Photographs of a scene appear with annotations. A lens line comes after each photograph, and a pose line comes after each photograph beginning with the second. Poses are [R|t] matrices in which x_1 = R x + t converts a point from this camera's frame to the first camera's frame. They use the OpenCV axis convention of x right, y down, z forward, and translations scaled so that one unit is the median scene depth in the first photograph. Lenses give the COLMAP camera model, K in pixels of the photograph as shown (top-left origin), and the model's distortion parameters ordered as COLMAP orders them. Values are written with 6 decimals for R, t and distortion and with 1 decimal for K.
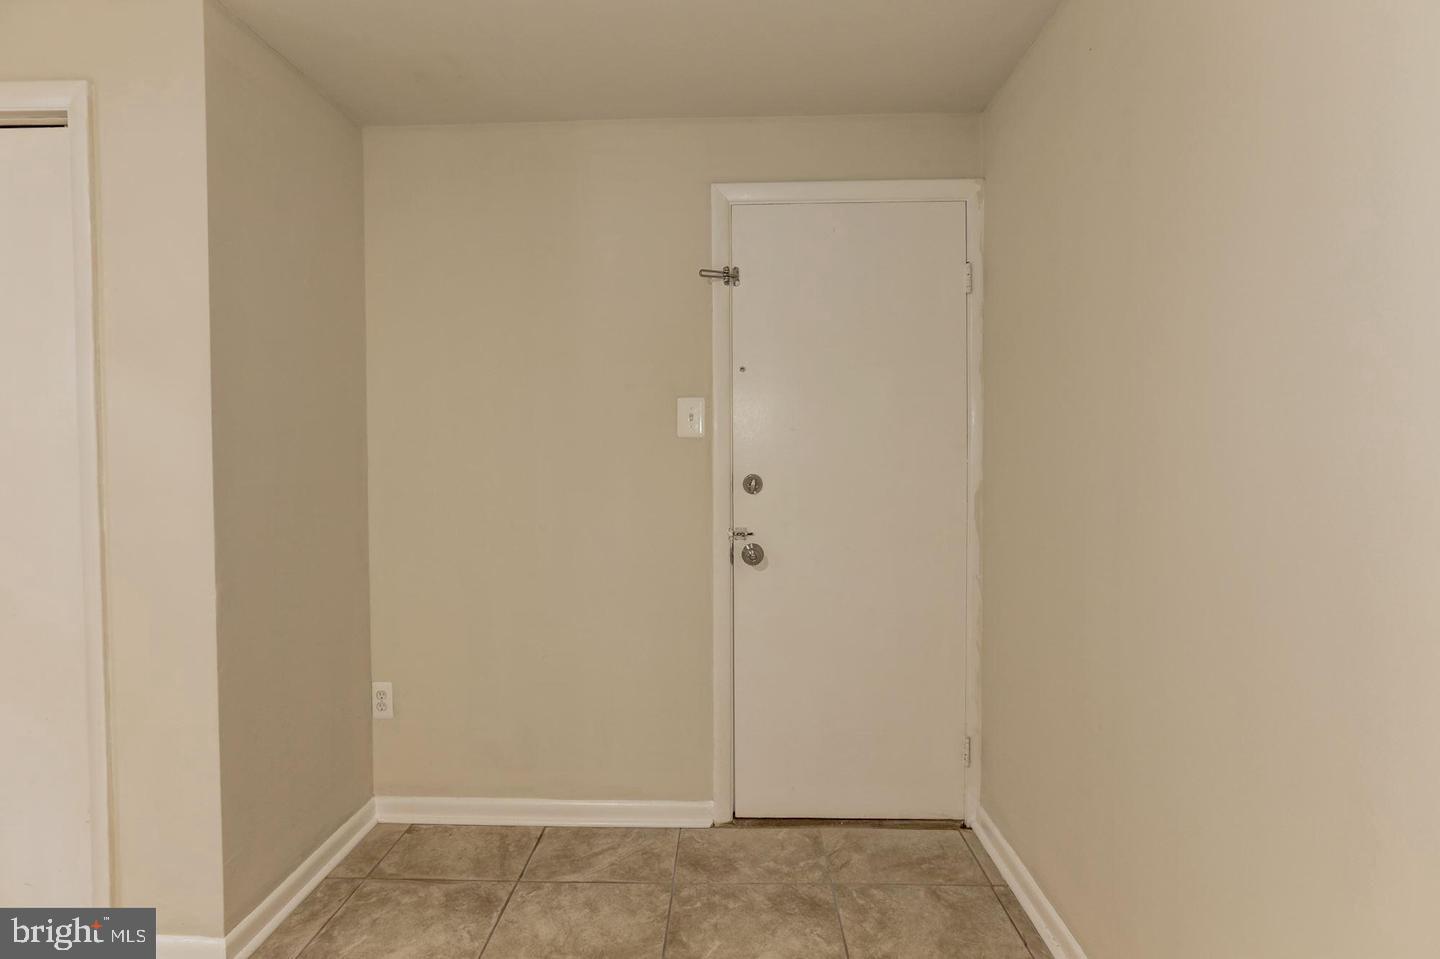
lens RADIAL K [[659.3, 0, 715.8], [0, 659.3, 464.6], [0, 0, 1]] dist [-0.040664, 0.023587]
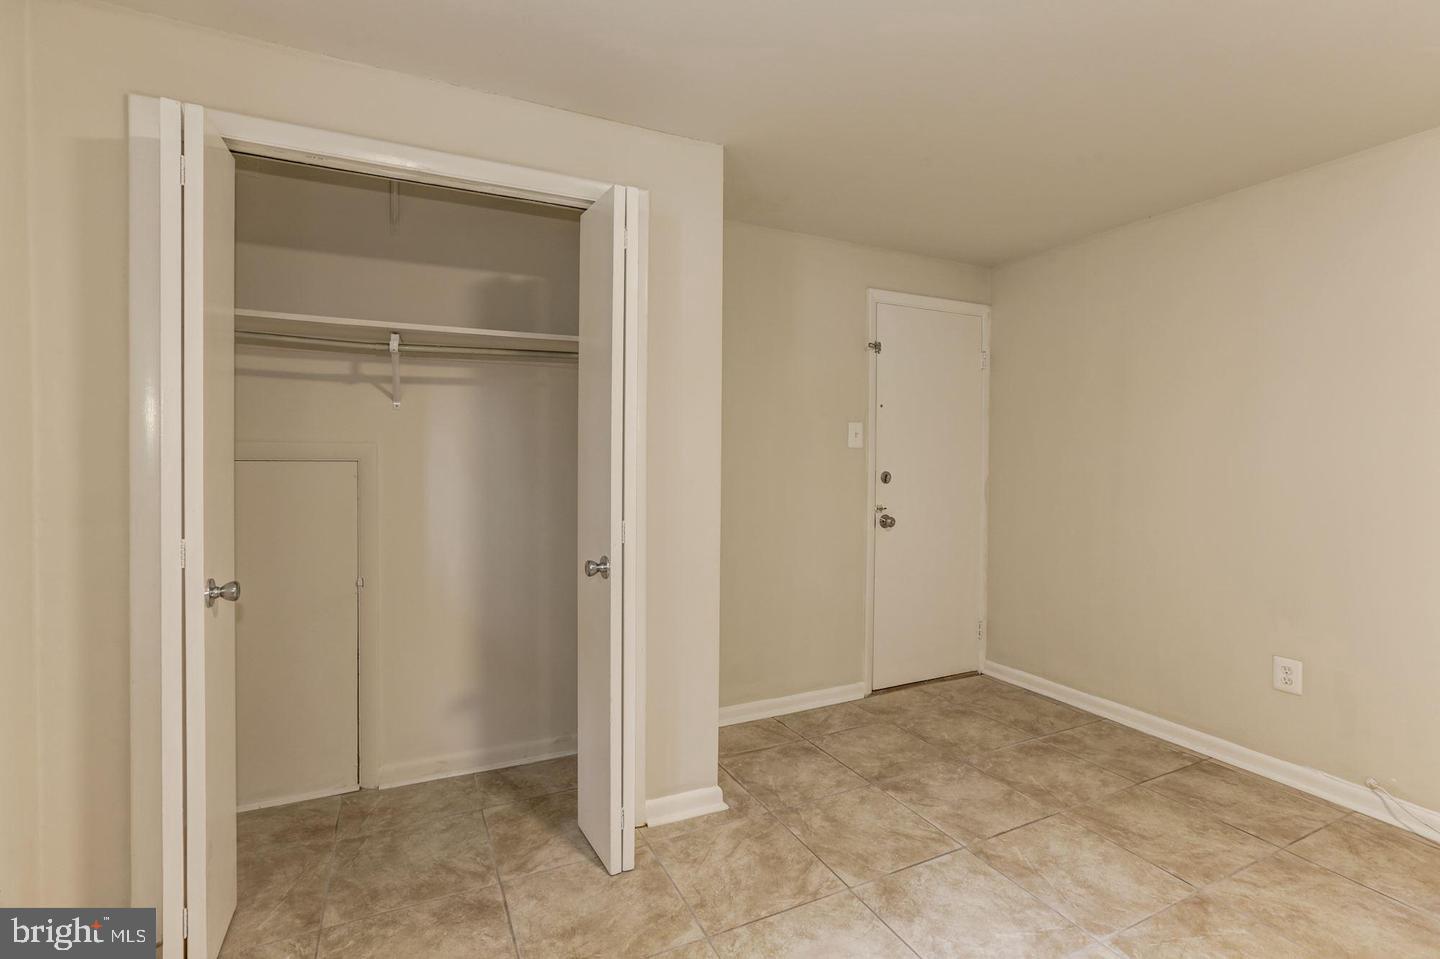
lens RADIAL K [[662.7, 0, 713.1], [0, 662.7, 464.1], [0, 0, 1]] dist [-0.039570, 0.018475]
pose [[0.888186, 0.003496, 0.459470, -1.132286], [0.002006, 0.999932, -0.011486, 0.015572], [-0.459479, 0.011124, 0.888119, -0.255448]]
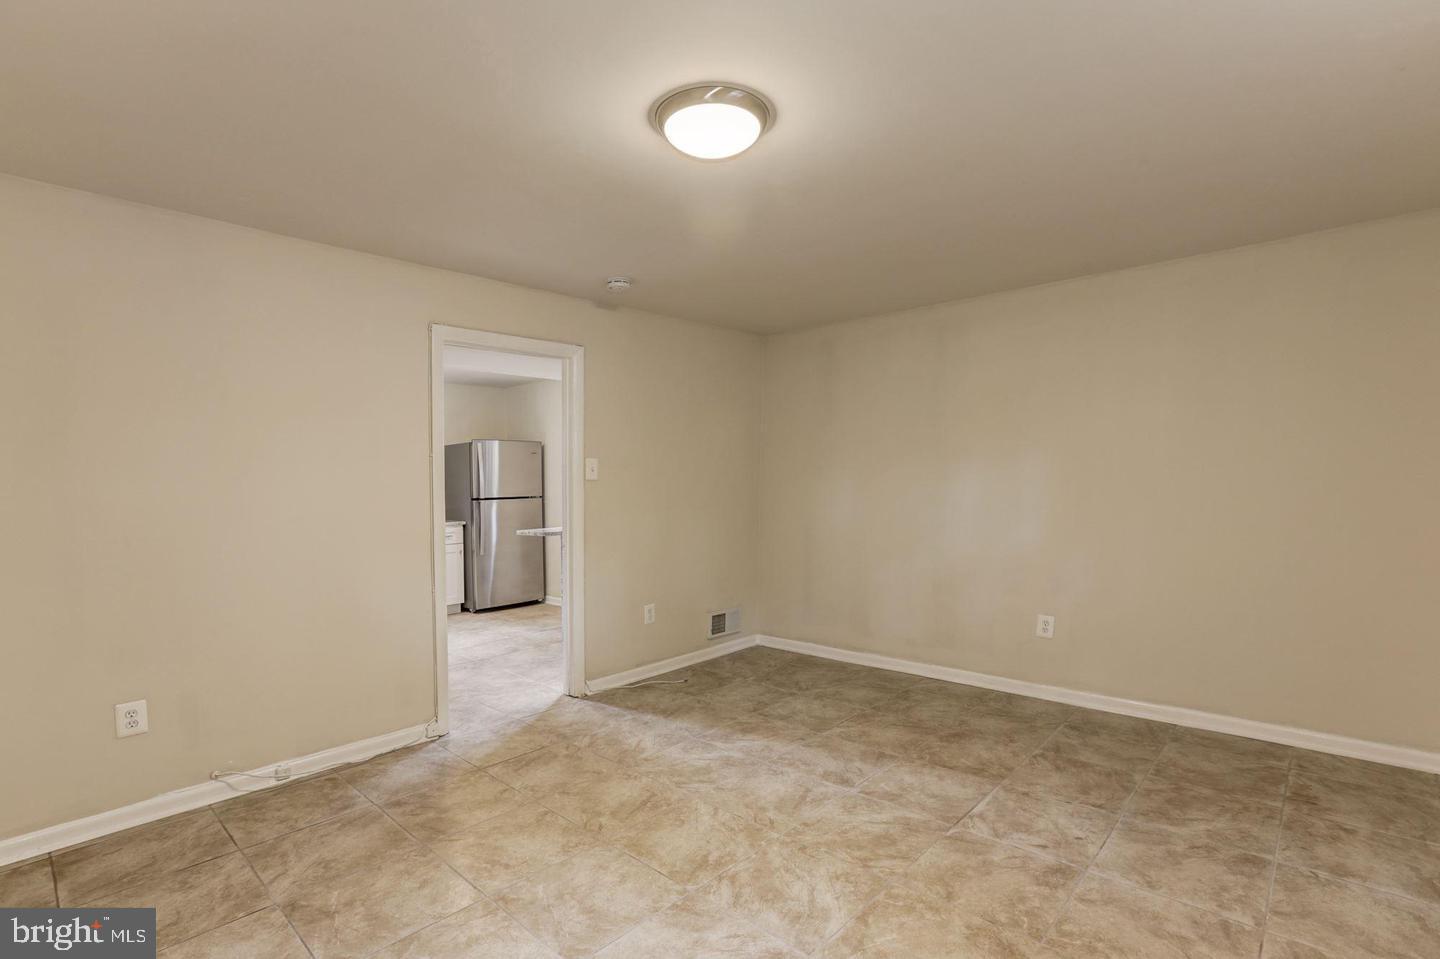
lens RADIAL K [[662.7, 0, 713.1], [0, 662.7, 464.1], [0, 0, 1]] dist [-0.039570, 0.018475]
pose [[-0.756982, 0.038105, 0.652324, -1.277786], [0.039222, 0.999148, -0.012850, -0.024980], [-0.652258, 0.015858, -0.757831, 0.567329]]
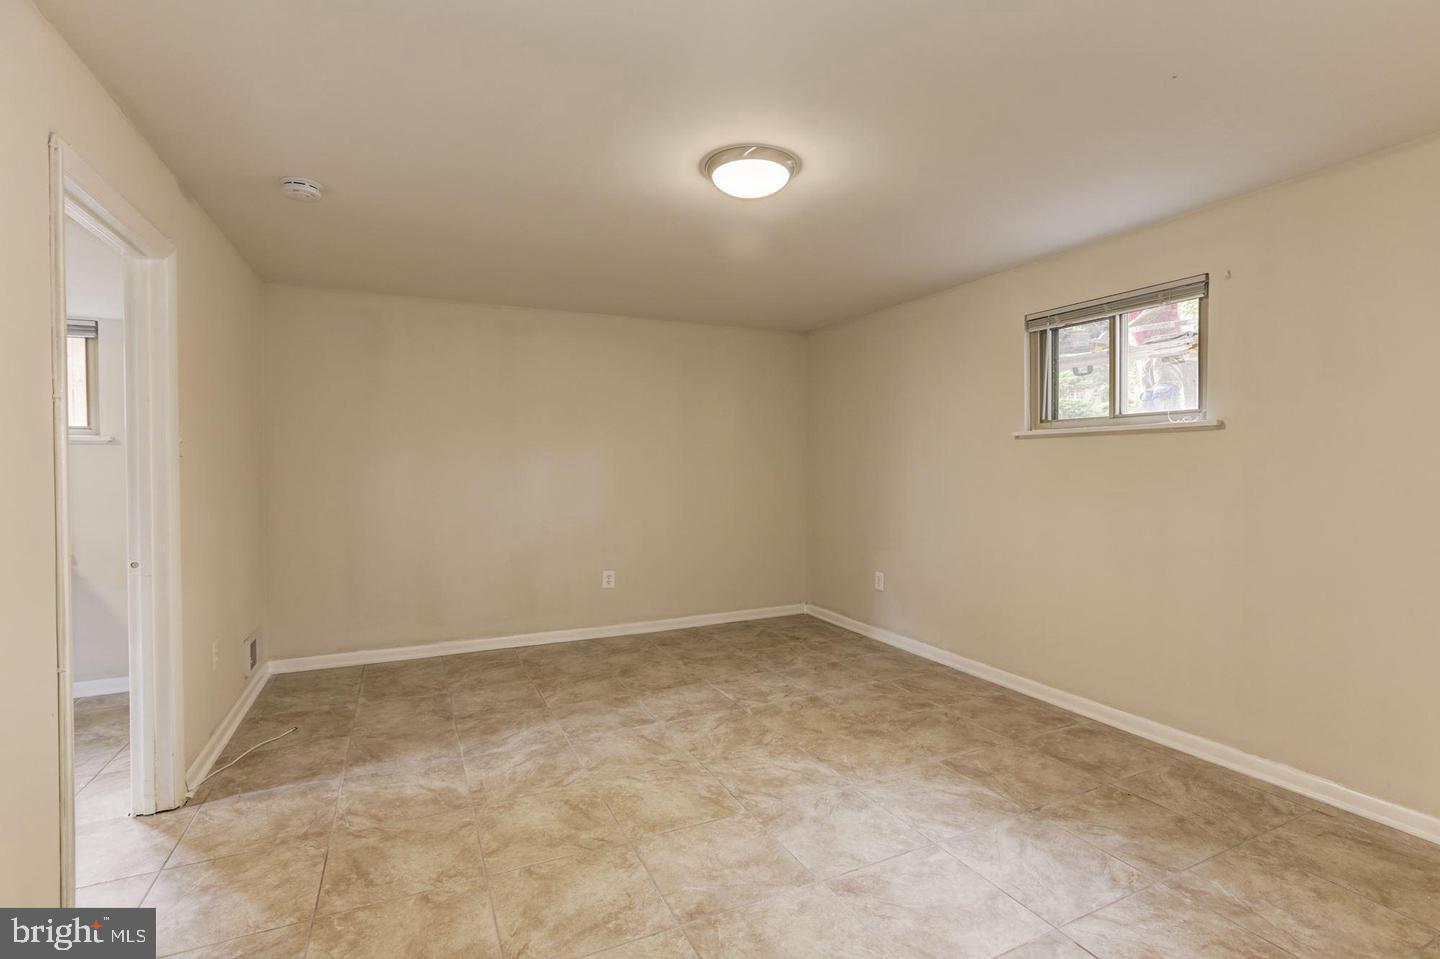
lens RADIAL K [[659.3, 0, 715.8], [0, 659.3, 464.6], [0, 0, 1]] dist [-0.040664, 0.023587]
pose [[-0.890232, 0.007954, -0.455438, 0.037640], [-0.002783, 0.999734, 0.022899, -0.017882], [0.455499, 0.021653, -0.889973, 0.825559]]
